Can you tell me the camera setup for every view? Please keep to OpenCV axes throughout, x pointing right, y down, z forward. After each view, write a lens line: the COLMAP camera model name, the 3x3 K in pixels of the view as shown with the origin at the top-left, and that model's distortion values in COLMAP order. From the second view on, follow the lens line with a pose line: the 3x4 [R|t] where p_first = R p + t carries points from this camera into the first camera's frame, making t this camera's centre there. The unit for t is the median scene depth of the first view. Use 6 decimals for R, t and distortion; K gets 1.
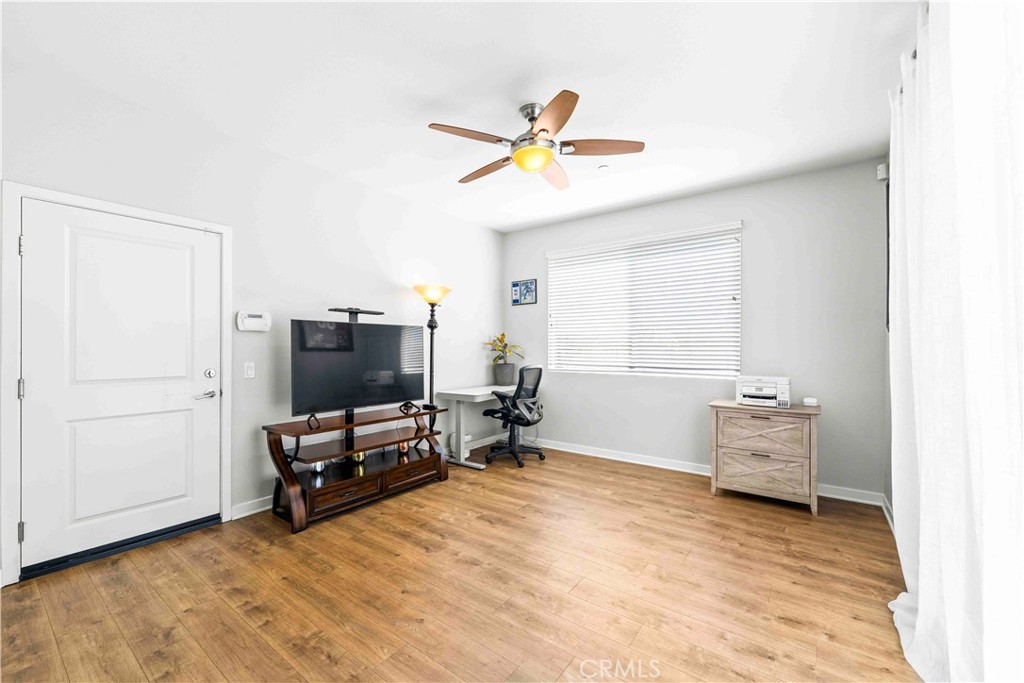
lens RADIAL K [[415.9, 0, 510.7], [0, 415.9, 343.3], [0, 0, 1]] dist [-0.000837, 0.000245]
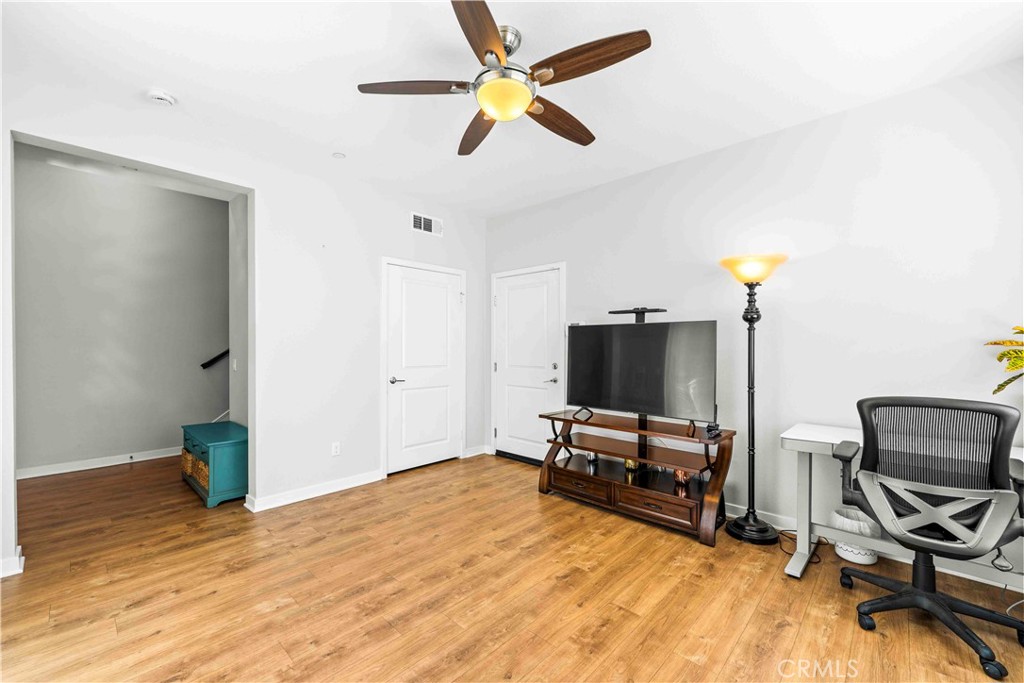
lens RADIAL K [[415.9, 0, 511.5], [0, 415.9, 345.4], [0, 0, 1]] dist [-0.000837, 0.000245]
pose [[-0.118421, -0.006020, -0.992945, 0.604514], [0.002696, 0.999976, -0.006384, 0.006229], [0.992960, -0.003433, -0.118402, 0.829658]]
